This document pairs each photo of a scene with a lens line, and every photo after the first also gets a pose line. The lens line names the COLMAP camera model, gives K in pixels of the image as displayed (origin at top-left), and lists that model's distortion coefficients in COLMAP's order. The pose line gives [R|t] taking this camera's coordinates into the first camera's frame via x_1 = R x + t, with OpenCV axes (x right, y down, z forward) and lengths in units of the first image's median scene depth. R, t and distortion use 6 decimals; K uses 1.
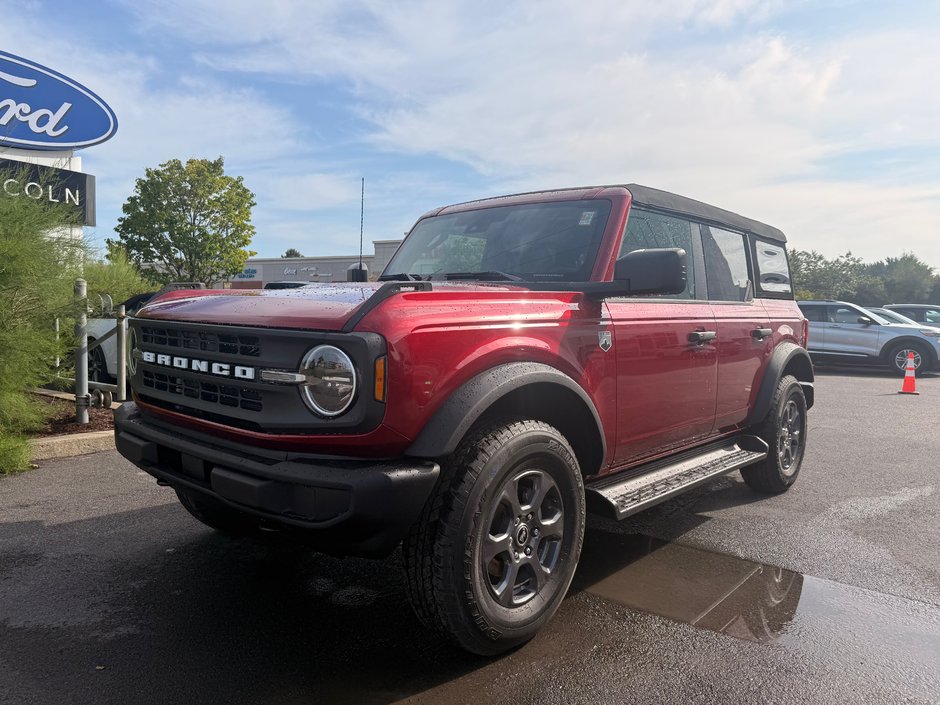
lens RADIAL K [[685.2, 0, 470.0], [0, 685.2, 352.5], [0, 0, 1]] dist [0.005122, -0.000016]
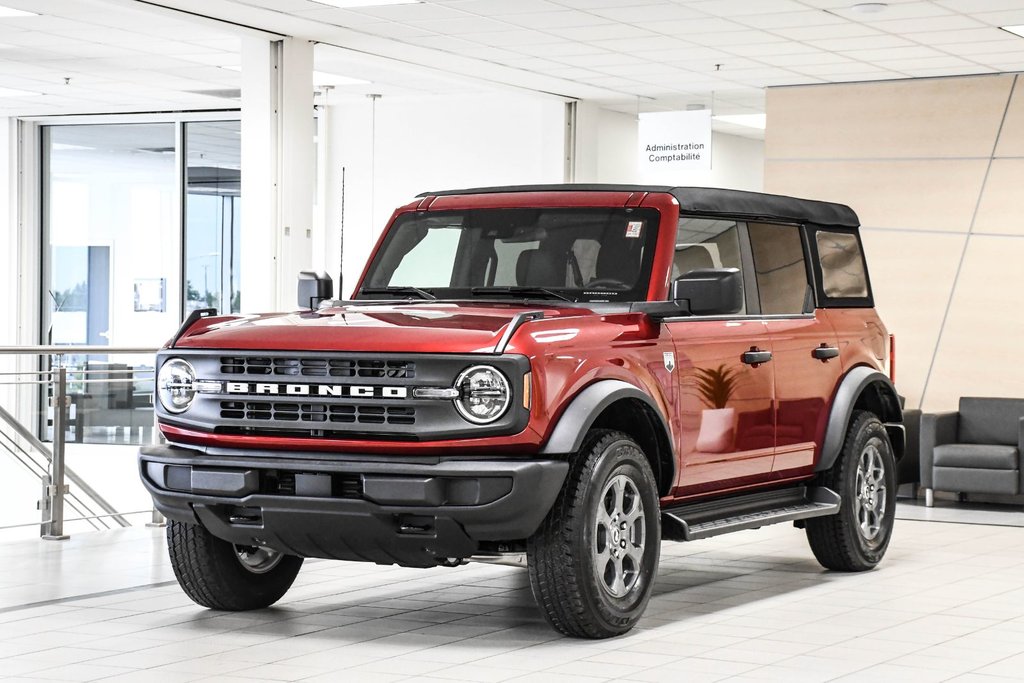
lens RADIAL K [[2236.2, 0, 512.0], [0, 2236.2, 341.5], [0, 0, 1]] dist [0.309664, 0.174768]
pose [[0.971070, -0.021161, 0.237854, -0.971284], [0.032403, 0.998530, -0.043452, 0.107486], [-0.236585, 0.049902, 0.970328, -2.565488]]
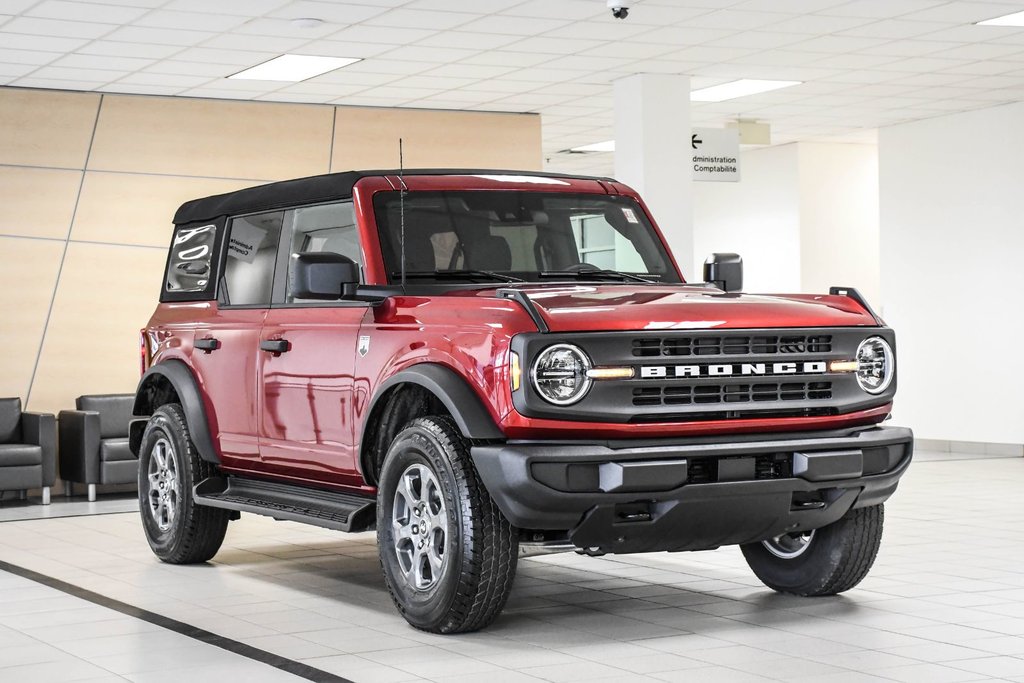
lens RADIAL K [[1931.3, 0, 512.0], [0, 1931.3, 341.5], [0, 0, 1]] dist [0.200654, 0.014877]
pose [[0.344595, -0.037846, 0.937988, -3.347034], [0.087682, 0.996117, 0.007980, -0.079582], [-0.934648, 0.079495, 0.346575, 0.317016]]
